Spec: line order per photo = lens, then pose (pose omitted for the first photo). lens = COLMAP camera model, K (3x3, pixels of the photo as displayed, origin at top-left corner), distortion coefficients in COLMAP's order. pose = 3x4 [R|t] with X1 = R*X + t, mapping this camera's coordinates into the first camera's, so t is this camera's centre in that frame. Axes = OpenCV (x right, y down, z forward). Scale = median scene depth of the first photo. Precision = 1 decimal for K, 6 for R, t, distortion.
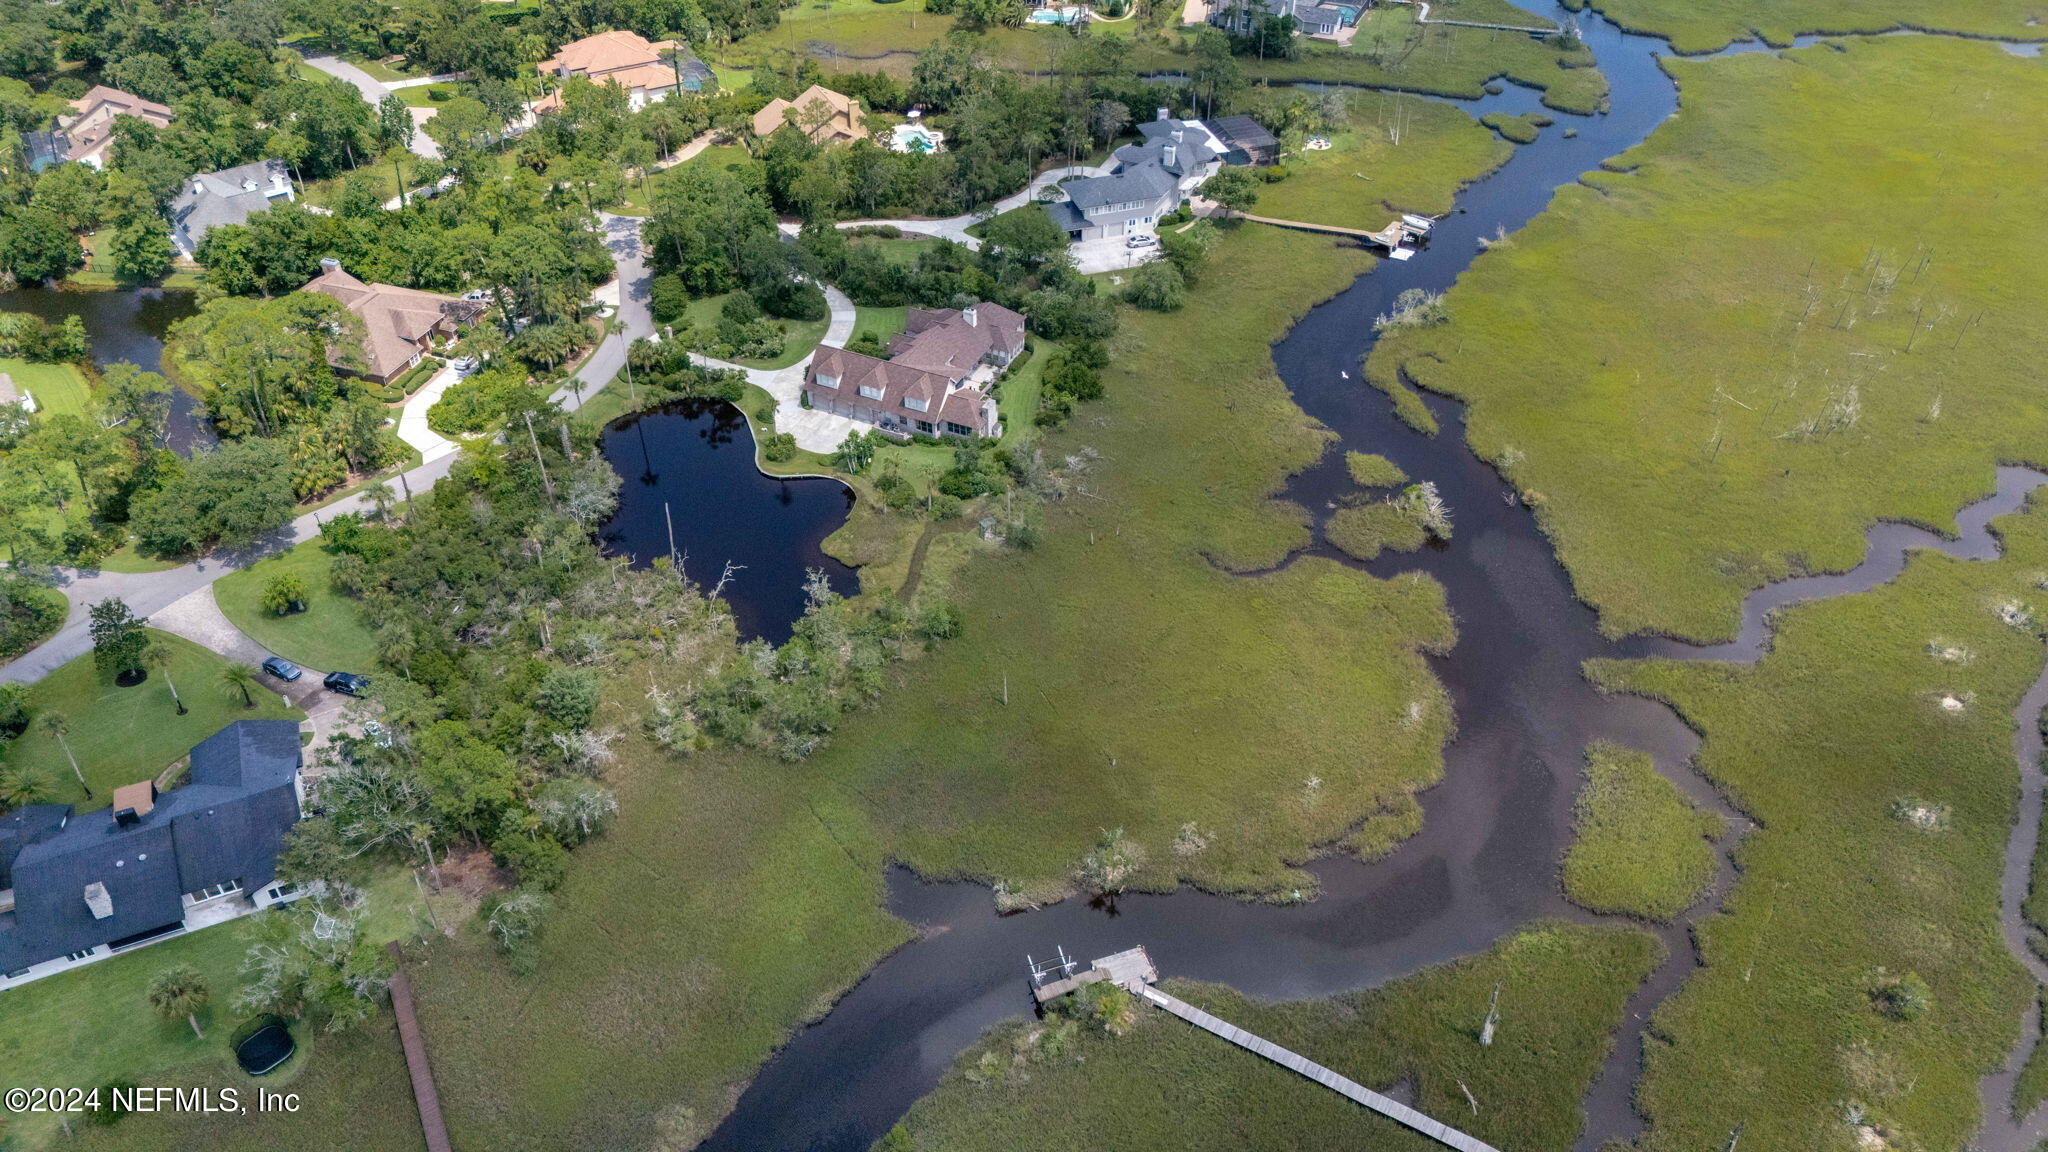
lens RADIAL K [[1489.9, 0, 1024.0], [0, 1489.9, 576.0], [0, 0, 1]] dist [0.121892, -0.129605]
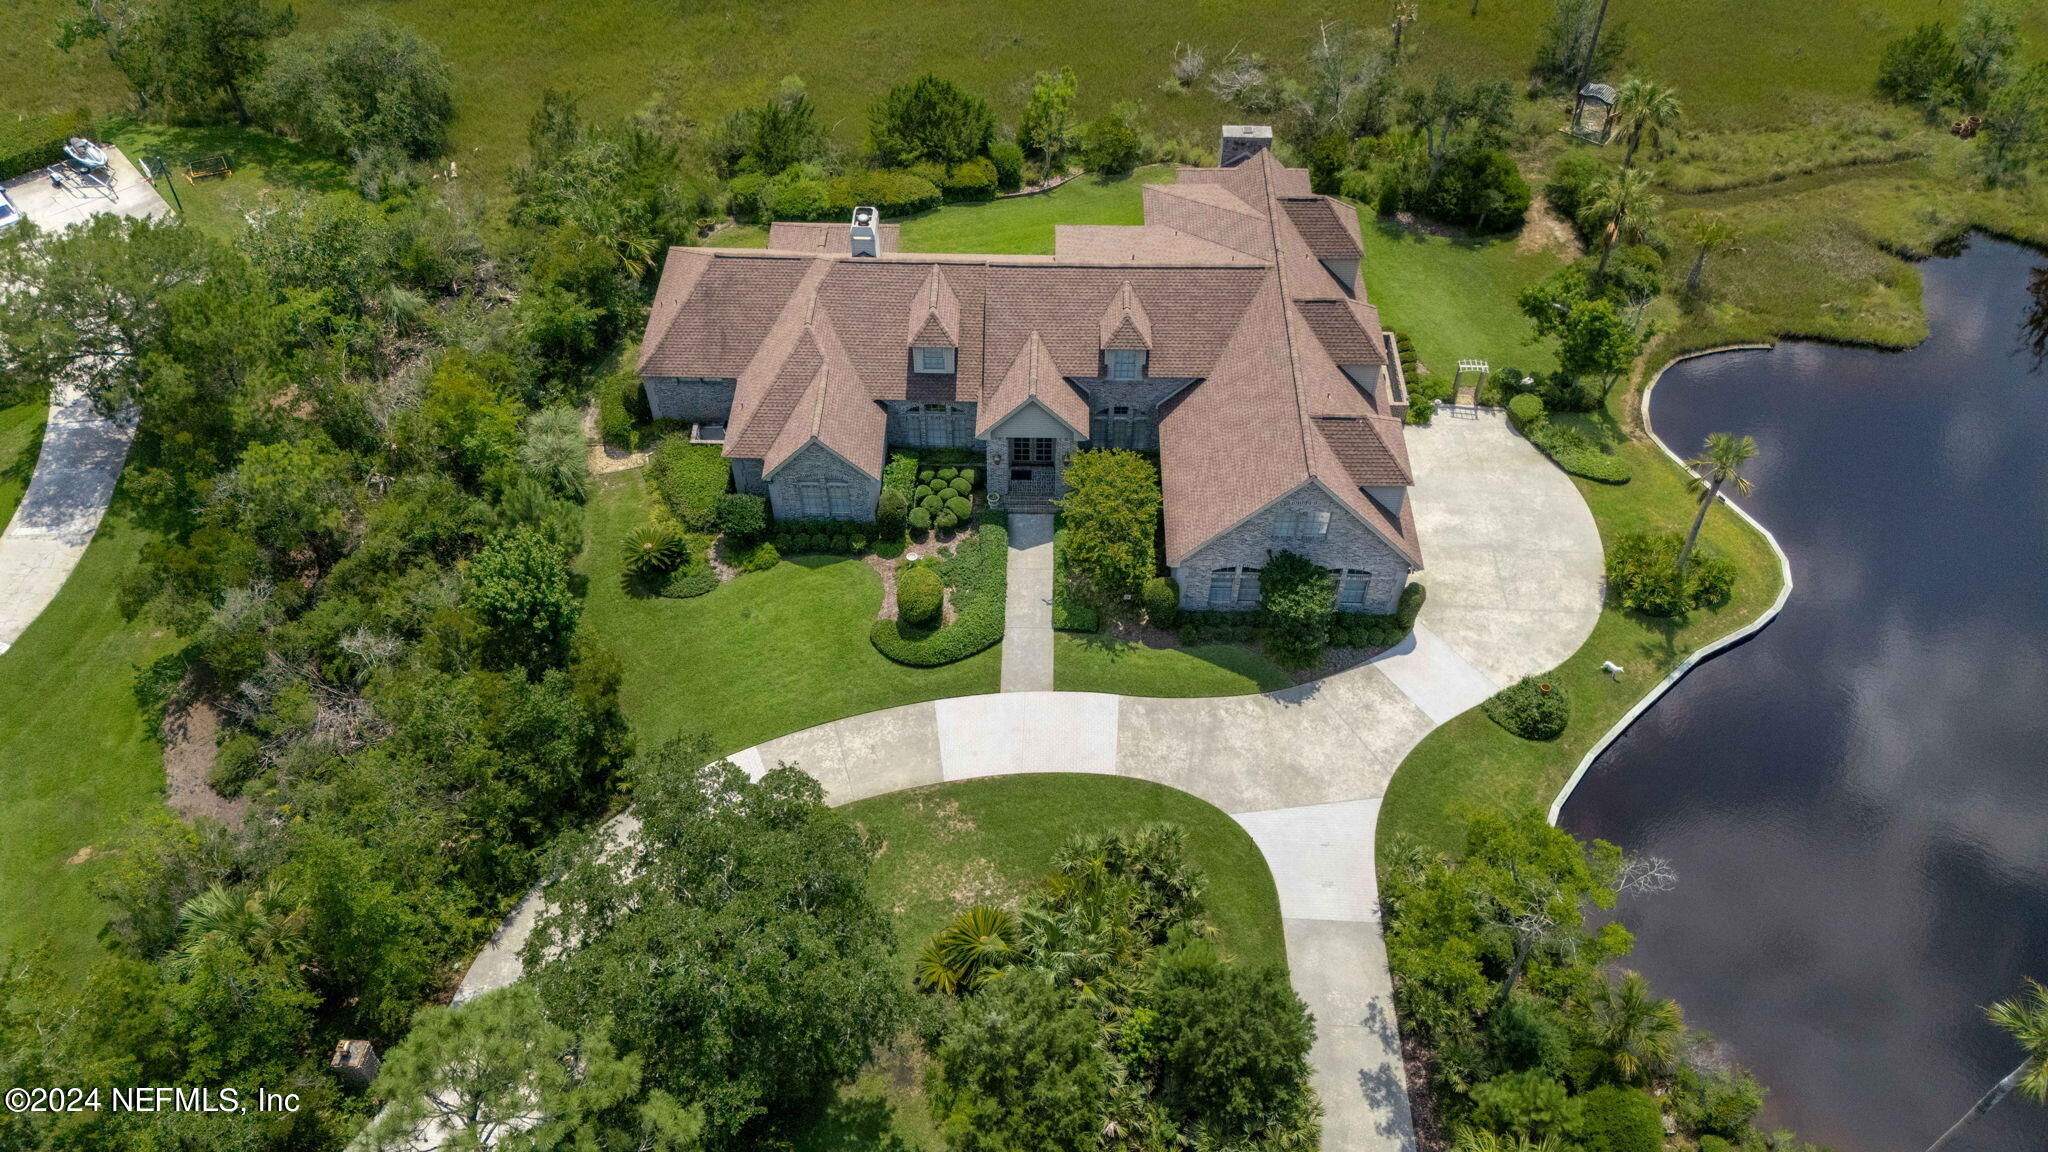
lens RADIAL K [[1489.9, 0, 1024.0], [0, 1489.9, 576.0], [0, 0, 1]] dist [0.121892, -0.129605]
pose [[-0.408519, -0.679830, 0.609051, -0.287352], [0.571289, 0.329964, 0.751500, -0.374552], [-0.711857, 0.654947, 0.253583, 0.999056]]
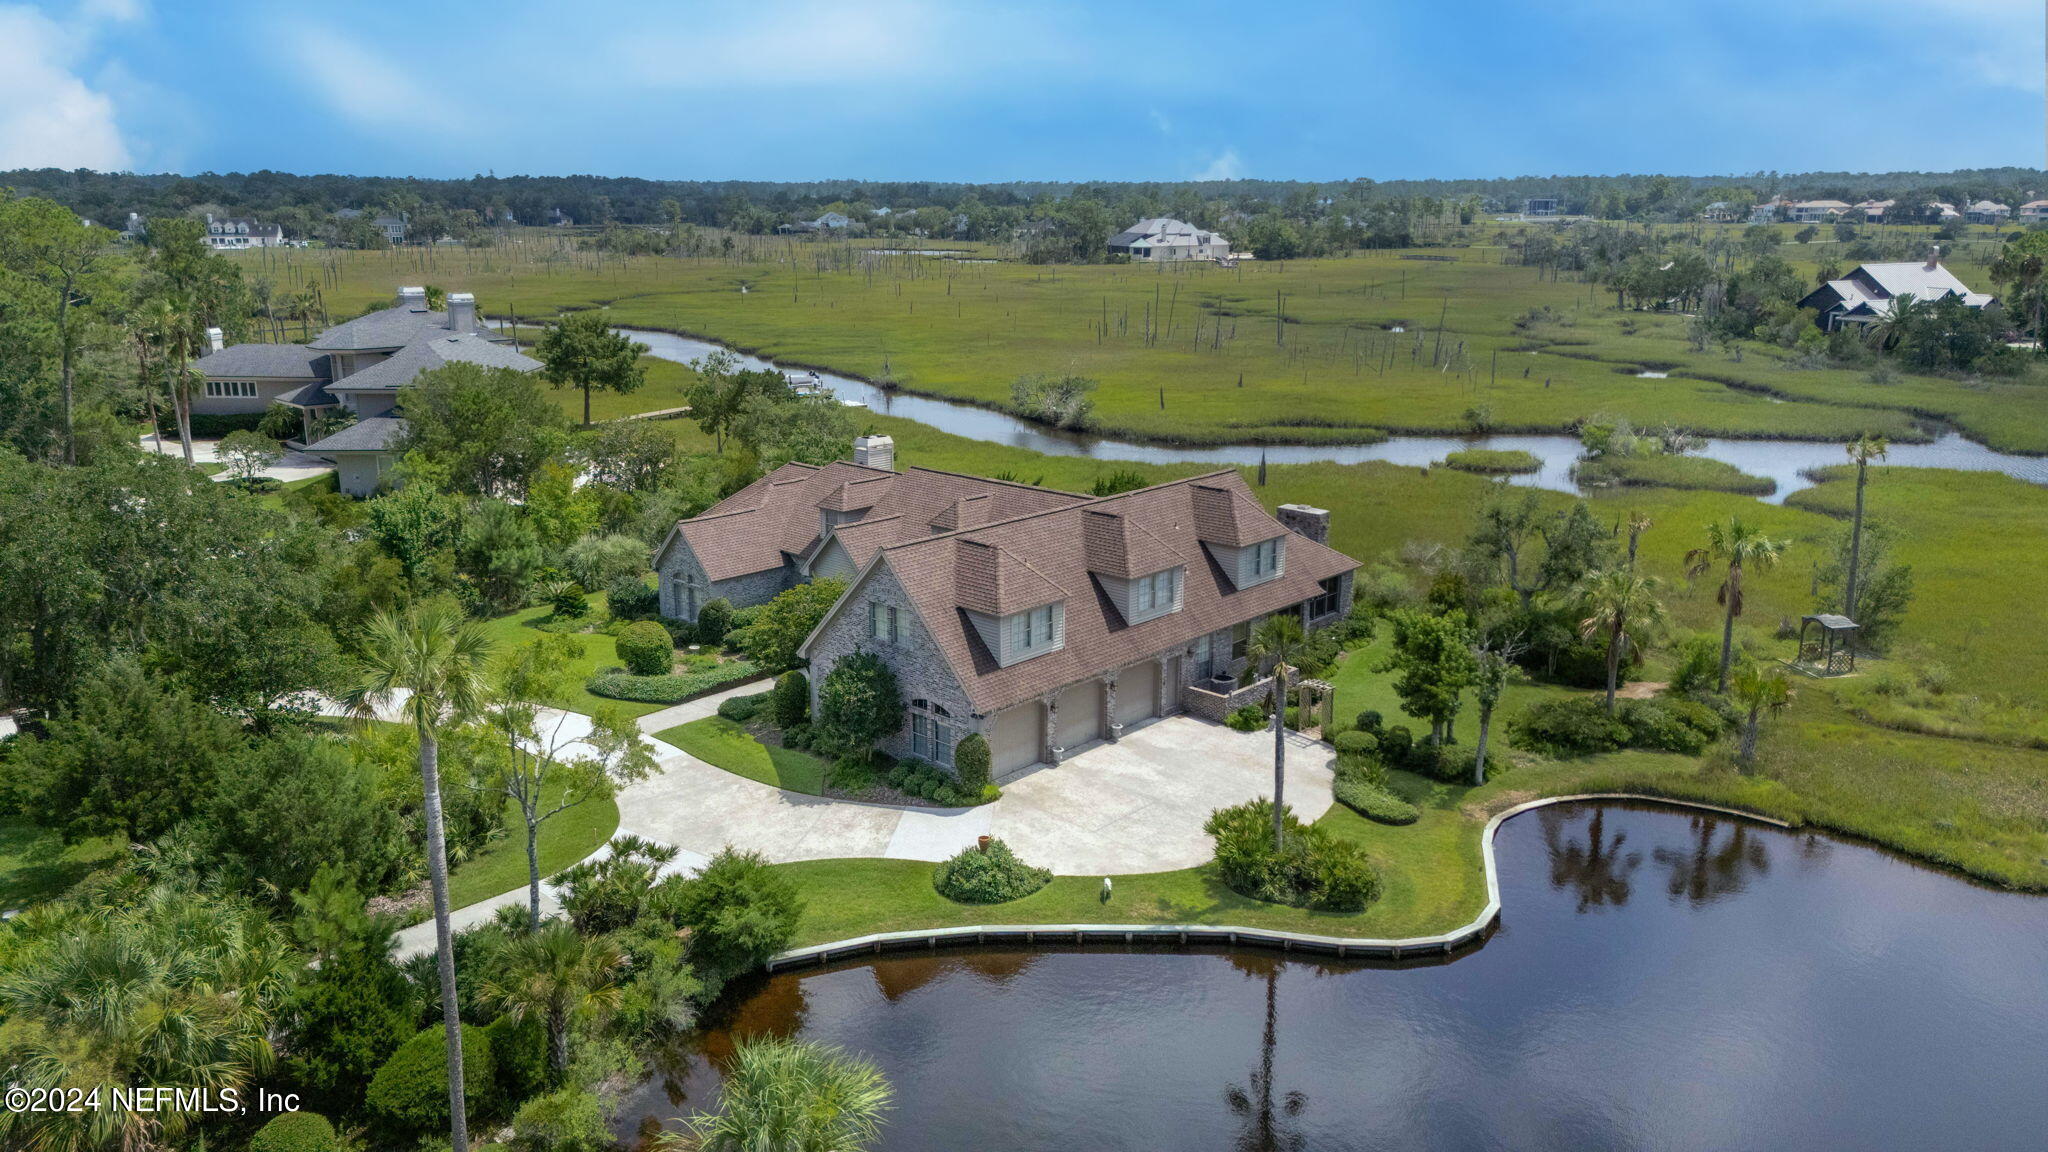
lens RADIAL K [[1489.9, 0, 1024.0], [0, 1489.9, 576.0], [0, 0, 1]] dist [0.121892, -0.129605]
pose [[0.303852, -0.236076, 0.923007, -0.361558], [0.601271, 0.799019, 0.006427, -0.141666], [-0.739018, 0.553024, 0.384730, 0.906897]]
